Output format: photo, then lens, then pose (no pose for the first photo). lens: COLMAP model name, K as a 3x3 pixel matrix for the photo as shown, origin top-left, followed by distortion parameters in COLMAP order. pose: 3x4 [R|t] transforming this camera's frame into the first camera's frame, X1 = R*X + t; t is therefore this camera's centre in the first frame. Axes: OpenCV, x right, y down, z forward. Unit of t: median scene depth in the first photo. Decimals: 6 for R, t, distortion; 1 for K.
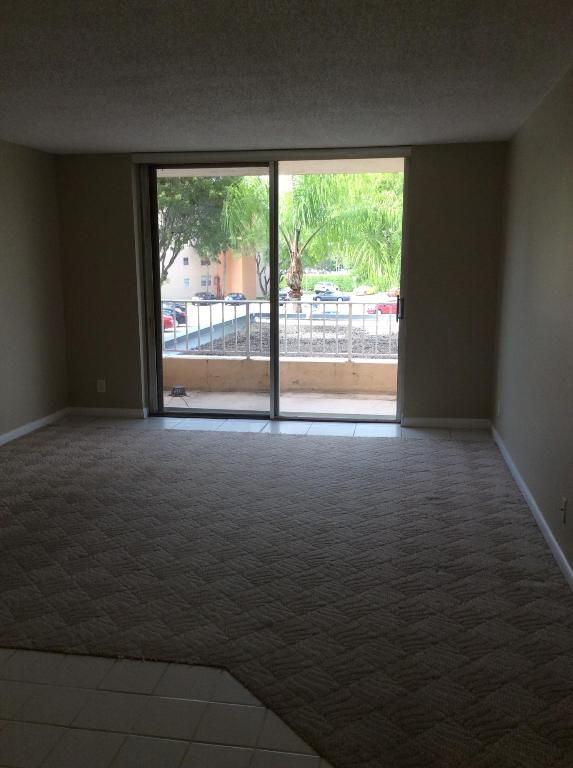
lens RADIAL K [[722.7, 0, 286.5], [0, 722.7, 384.0], [0, 0, 1]] dist [0.091362, -0.116286]
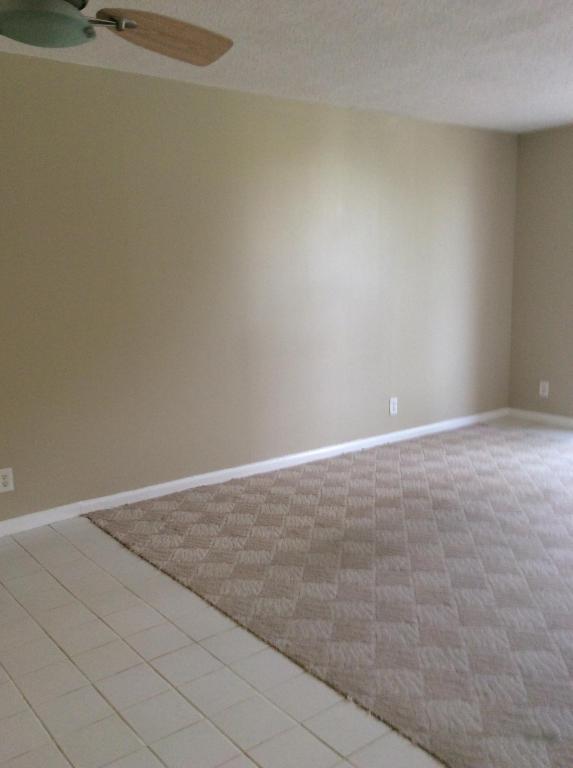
lens RADIAL K [[722.7, 0, 286.5], [0, 722.7, 384.0], [0, 0, 1]] dist [0.091362, -0.116286]
pose [[0.741807, 0.105880, -0.662203, 0.221442], [-0.103409, 0.993707, 0.043045, -0.019951], [0.662593, 0.036547, 0.748087, 0.264023]]
